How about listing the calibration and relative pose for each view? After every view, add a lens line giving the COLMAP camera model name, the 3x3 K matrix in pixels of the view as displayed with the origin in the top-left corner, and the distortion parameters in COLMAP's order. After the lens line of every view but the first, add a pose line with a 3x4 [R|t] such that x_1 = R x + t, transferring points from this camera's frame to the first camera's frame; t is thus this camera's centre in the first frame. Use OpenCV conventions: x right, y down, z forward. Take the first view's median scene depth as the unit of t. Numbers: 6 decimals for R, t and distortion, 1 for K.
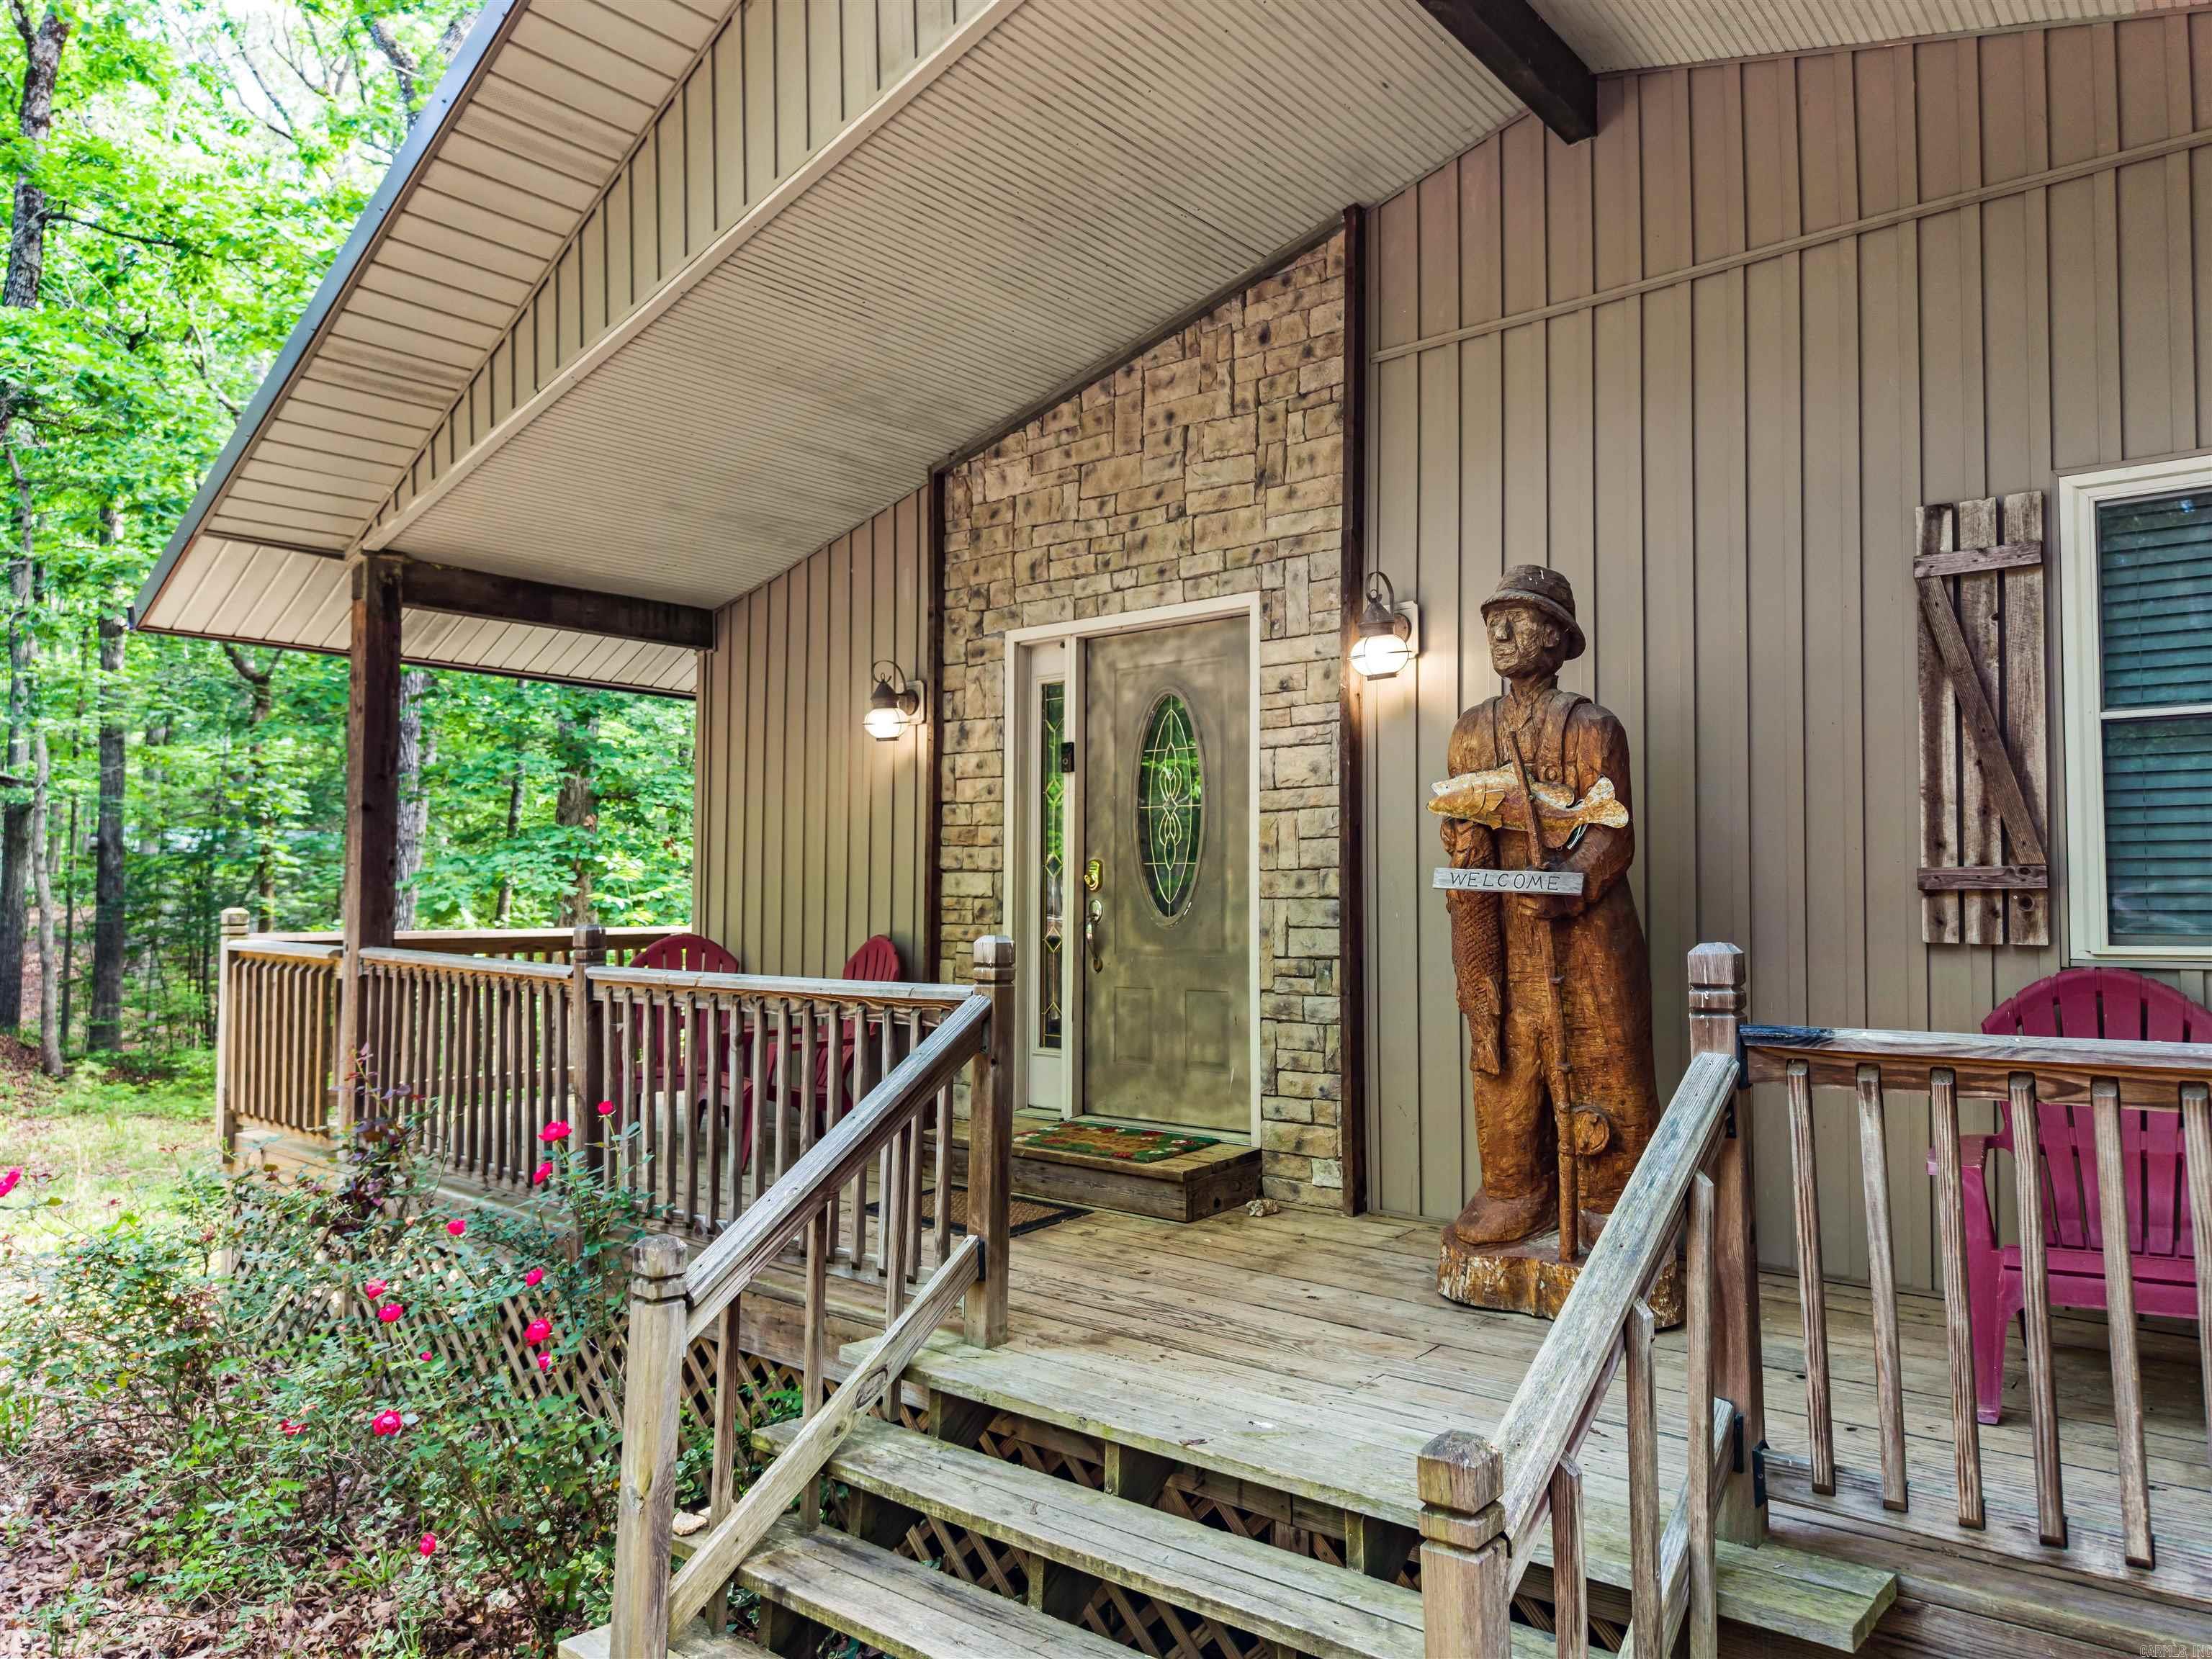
lens RADIAL K [[1472.5, 0, 1106.0], [0, 1472.5, 829.5], [0, 0, 1]] dist [0.001094, -0.013954]
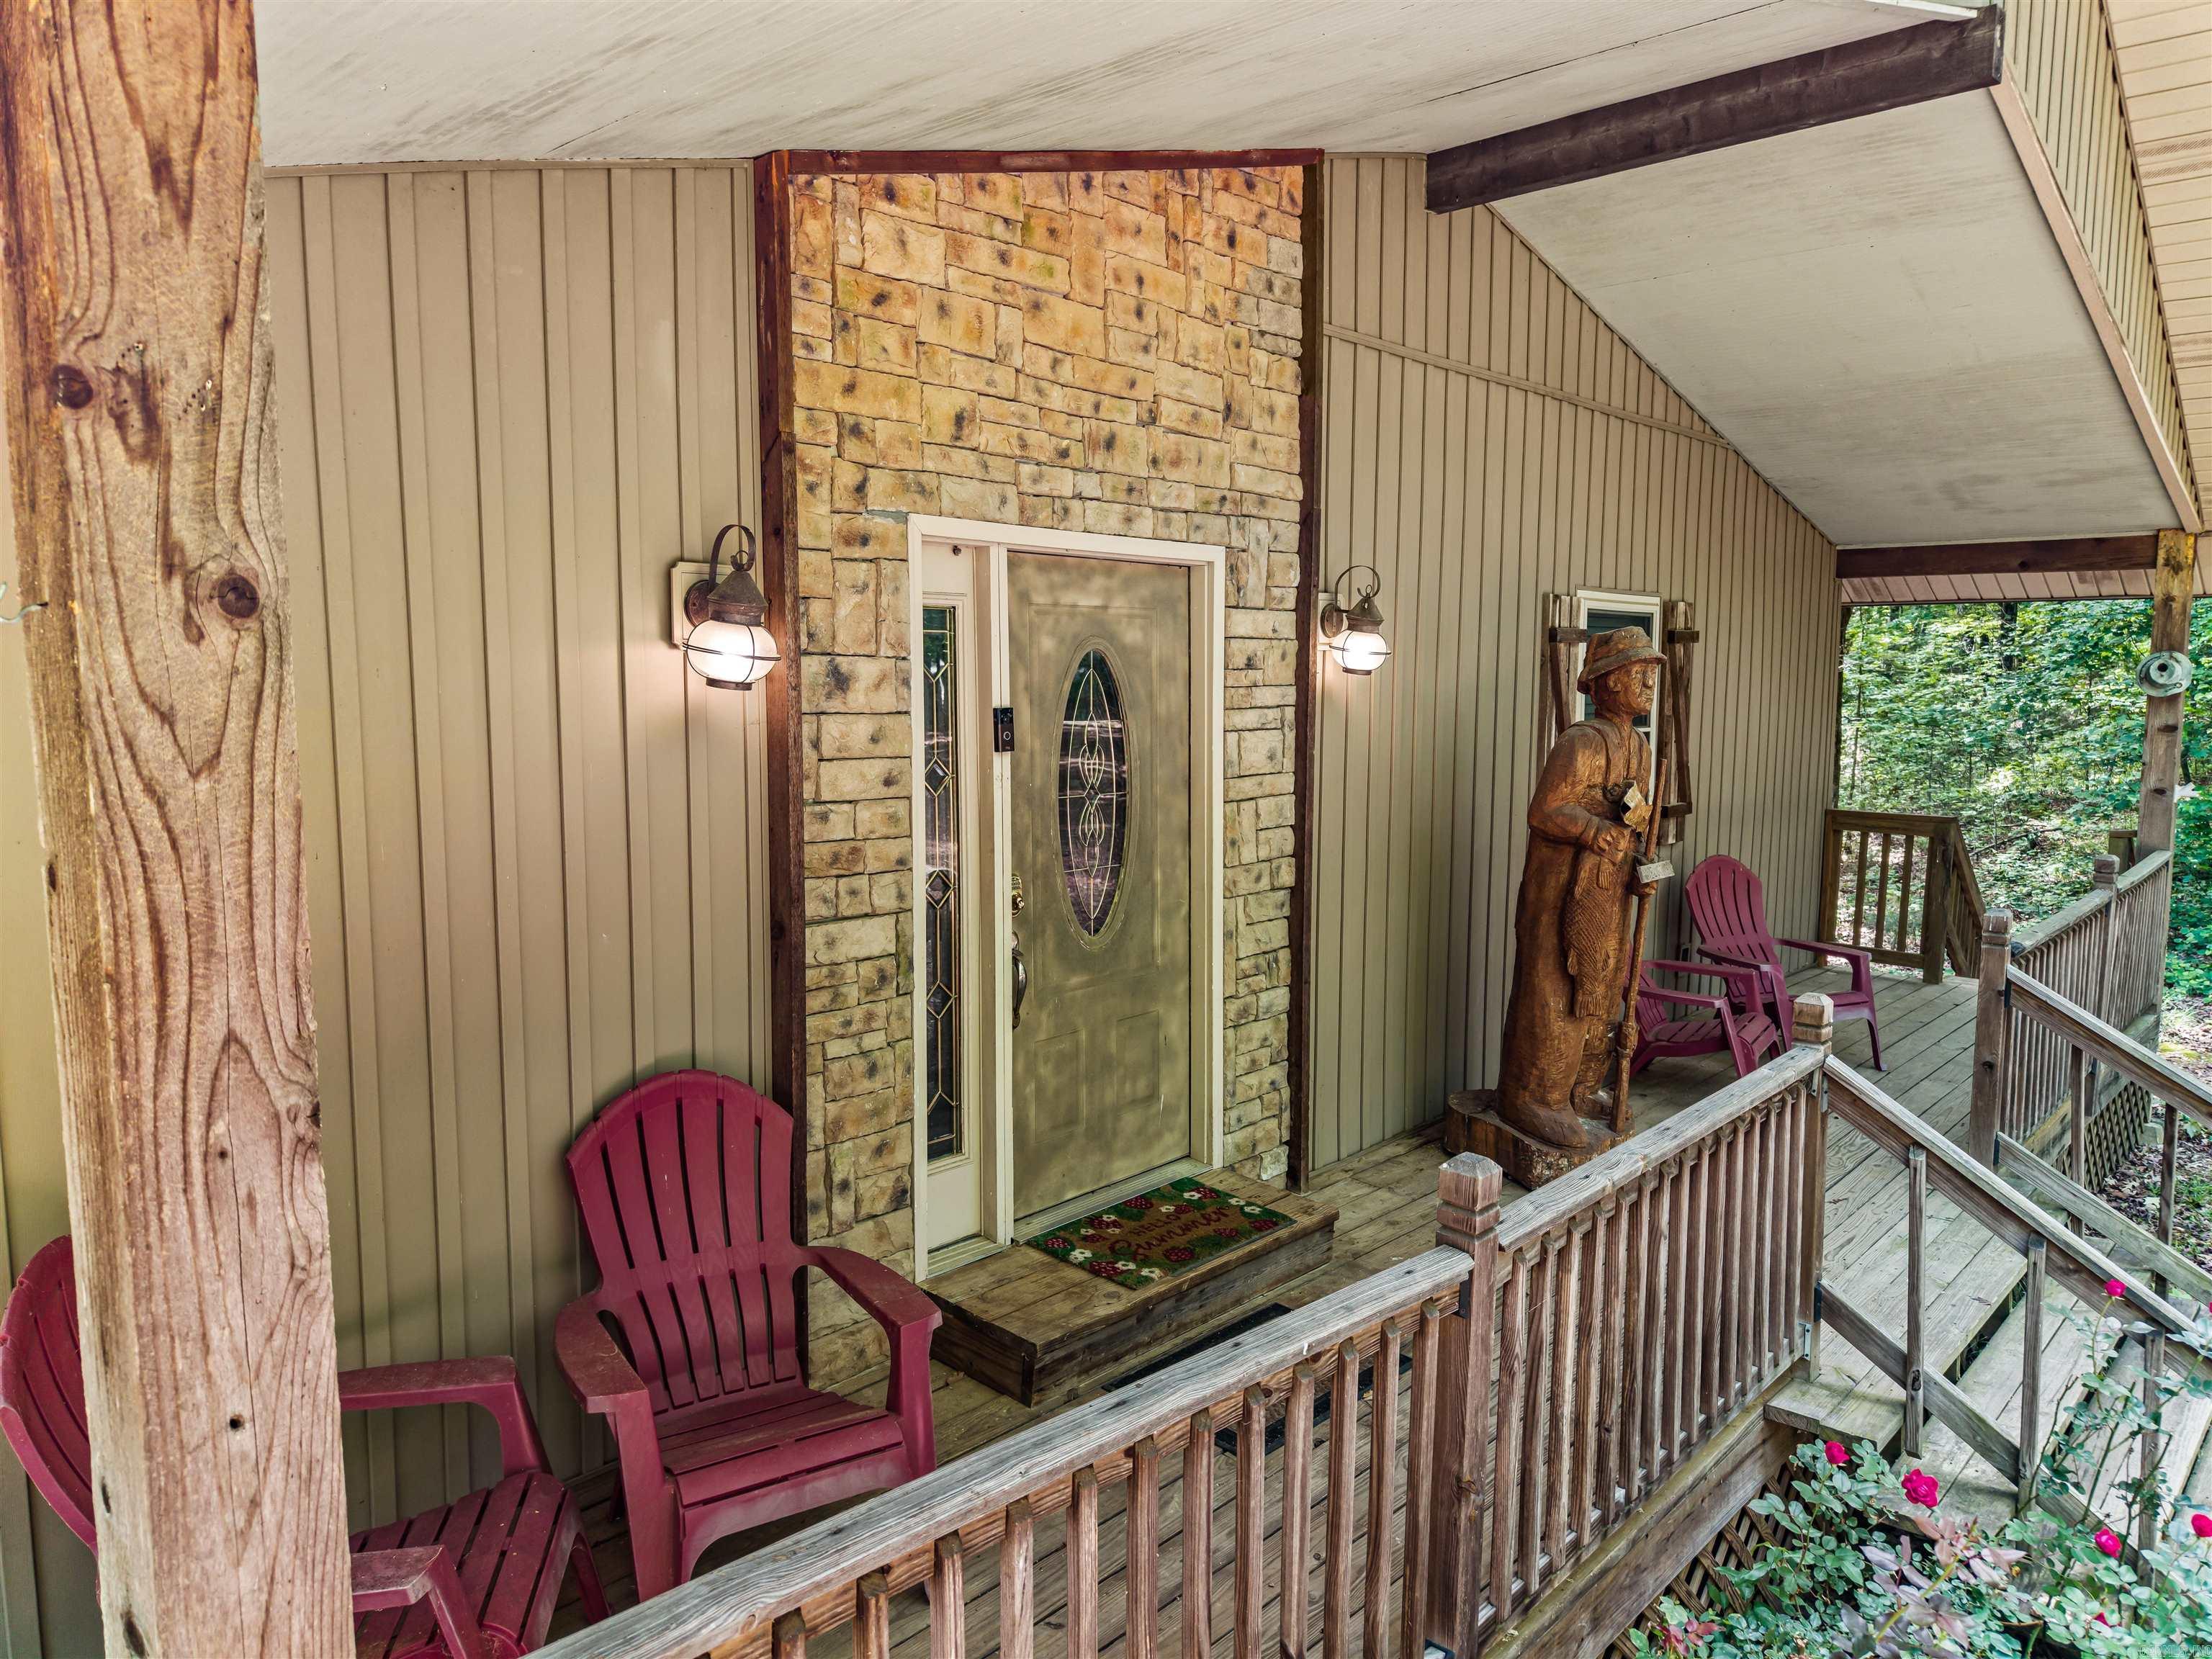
lens RADIAL K [[1472.5, 0, 1106.0], [0, 1472.5, 829.5], [0, 0, 1]] dist [0.001094, -0.013954]
pose [[0.054972, -0.110311, 0.992376, -0.734281], [-0.055454, 0.992007, 0.113342, -0.086780], [-0.996947, -0.061262, 0.048416, 0.963769]]
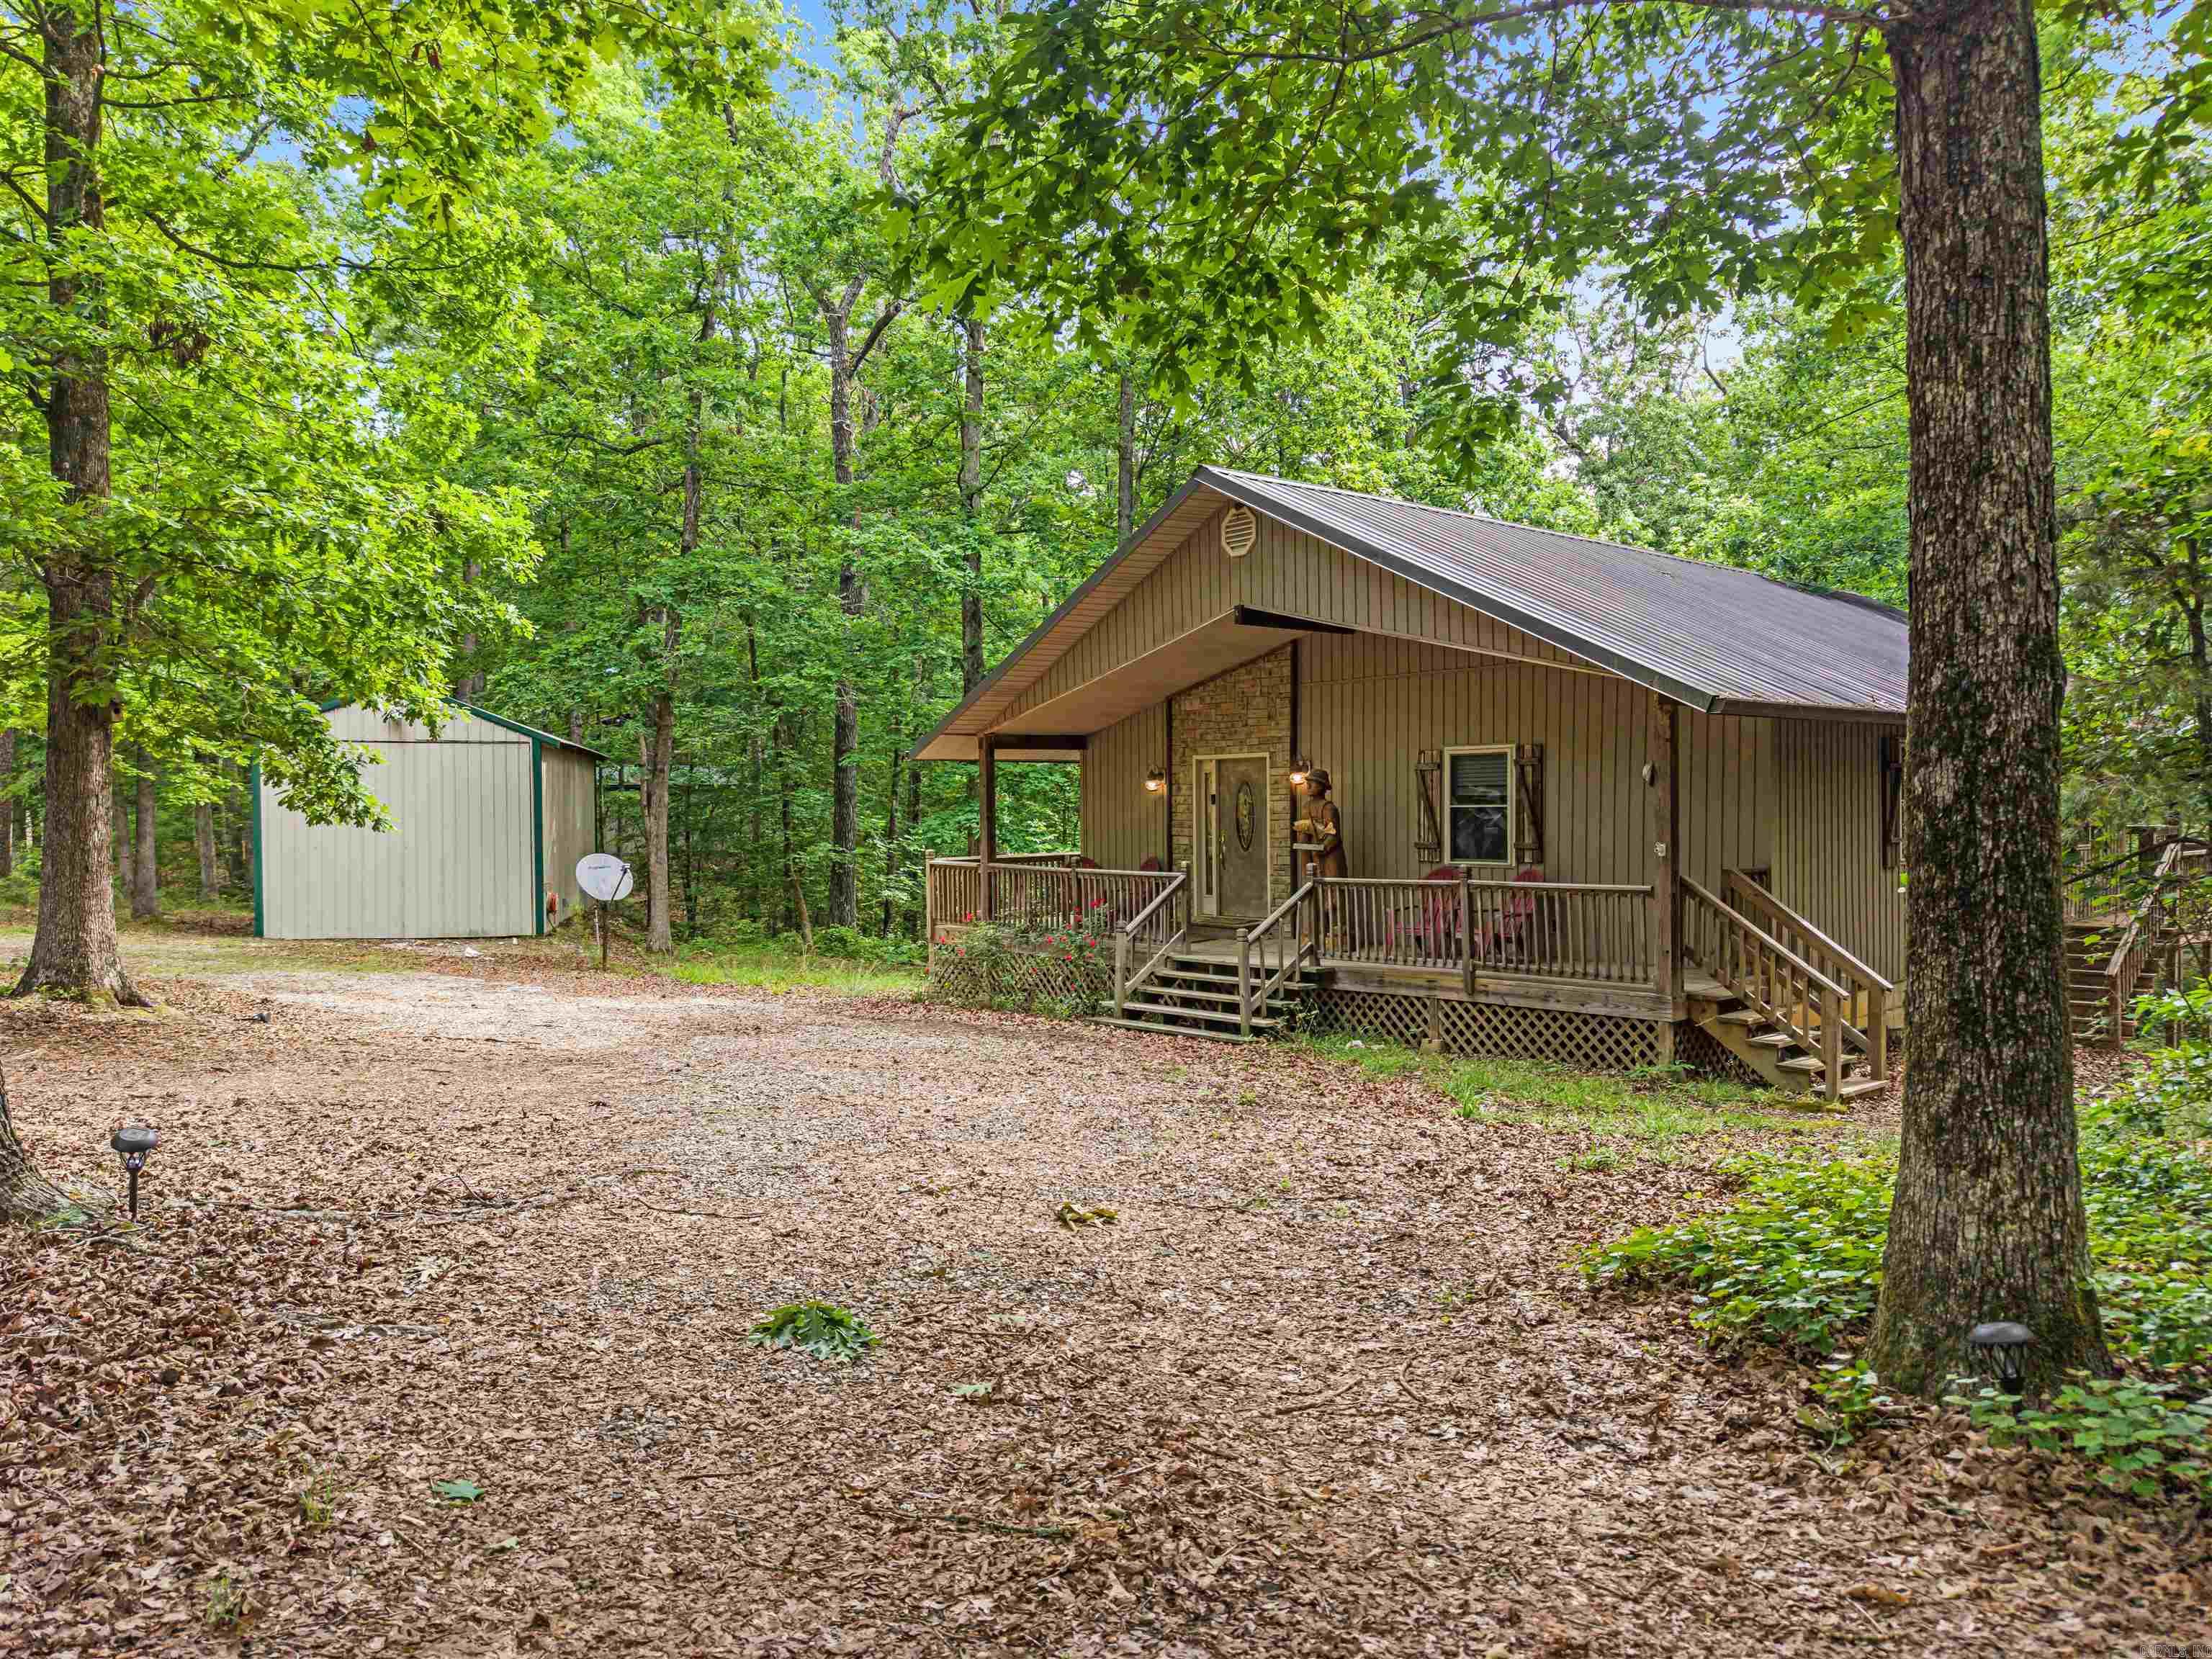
lens RADIAL K [[1472.5, 0, 1106.0], [0, 1472.5, 829.5], [0, 0, 1]] dist [0.001094, -0.013954]
pose [[0.987991, -0.009056, -0.154249, 0.236570], [0.019269, 0.997709, 0.064847, -0.199472], [0.153308, -0.067041, 0.985902, -2.155446]]
